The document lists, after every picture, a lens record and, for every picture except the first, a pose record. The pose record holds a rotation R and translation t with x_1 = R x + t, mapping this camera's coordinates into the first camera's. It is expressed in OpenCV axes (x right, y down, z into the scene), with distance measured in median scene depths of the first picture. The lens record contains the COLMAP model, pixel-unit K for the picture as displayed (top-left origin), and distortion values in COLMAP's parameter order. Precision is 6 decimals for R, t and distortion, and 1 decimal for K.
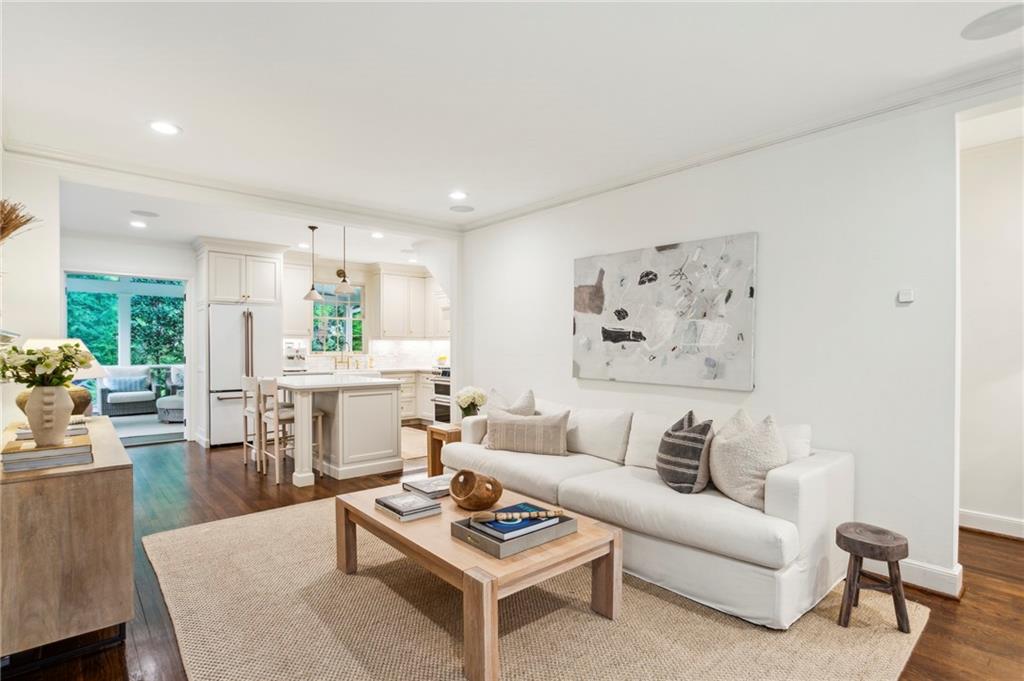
lens RADIAL K [[513.8, 0, 513.5], [0, 513.8, 345.1], [0, 0, 1]] dist [-0.000656, 0.003113]
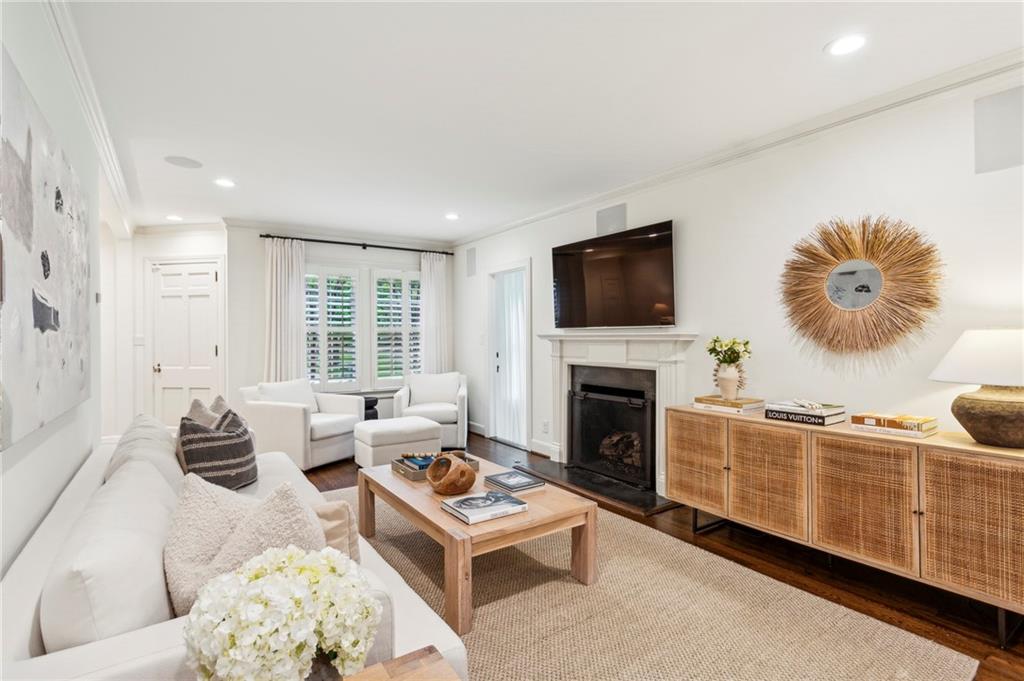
lens RADIAL K [[492.3, 0, 508.6], [0, 492.3, 338.6], [0, 0, 1]] dist [-0.001769, 0.001649]
pose [[-0.993729, 0.000586, 0.111813, -0.212832], [0.000628, 1.000000, 0.000340, -0.000339], [-0.111812, 0.000408, -0.993729, 1.363670]]
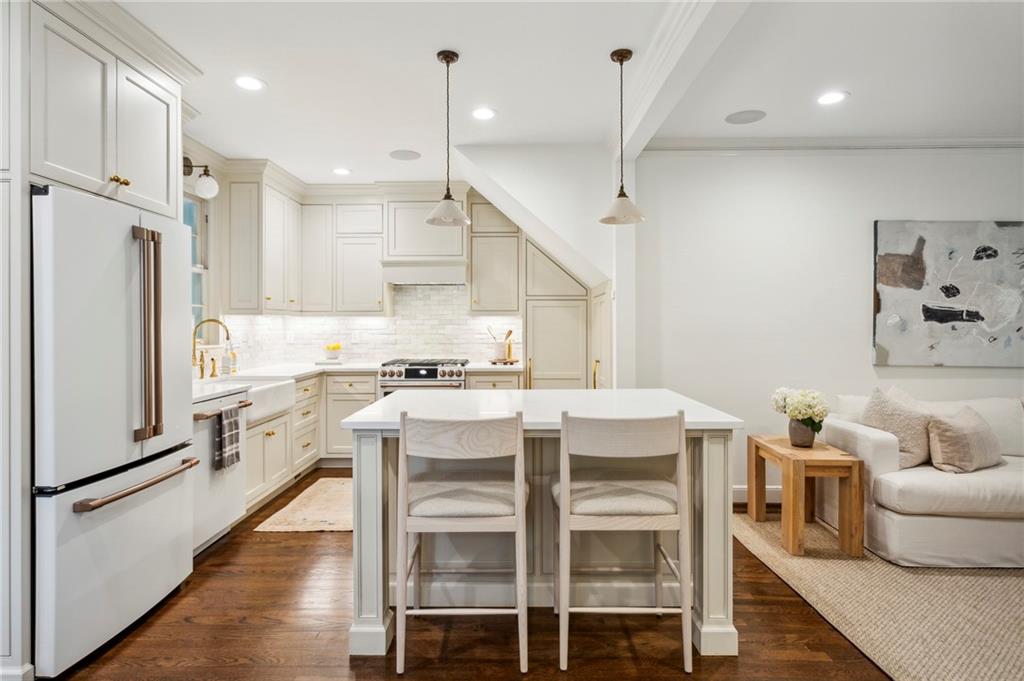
lens RADIAL K [[548.1, 0, 511.0], [0, 548.1, 321.9], [0, 0, 1]] dist [0.001006, 0.000232]
pose [[0.665680, 0.001455, 0.746236, -1.006818], [0.000532, 0.999997, -0.002425, -0.004644], [-0.746237, 0.002011, 0.665677, 0.939825]]
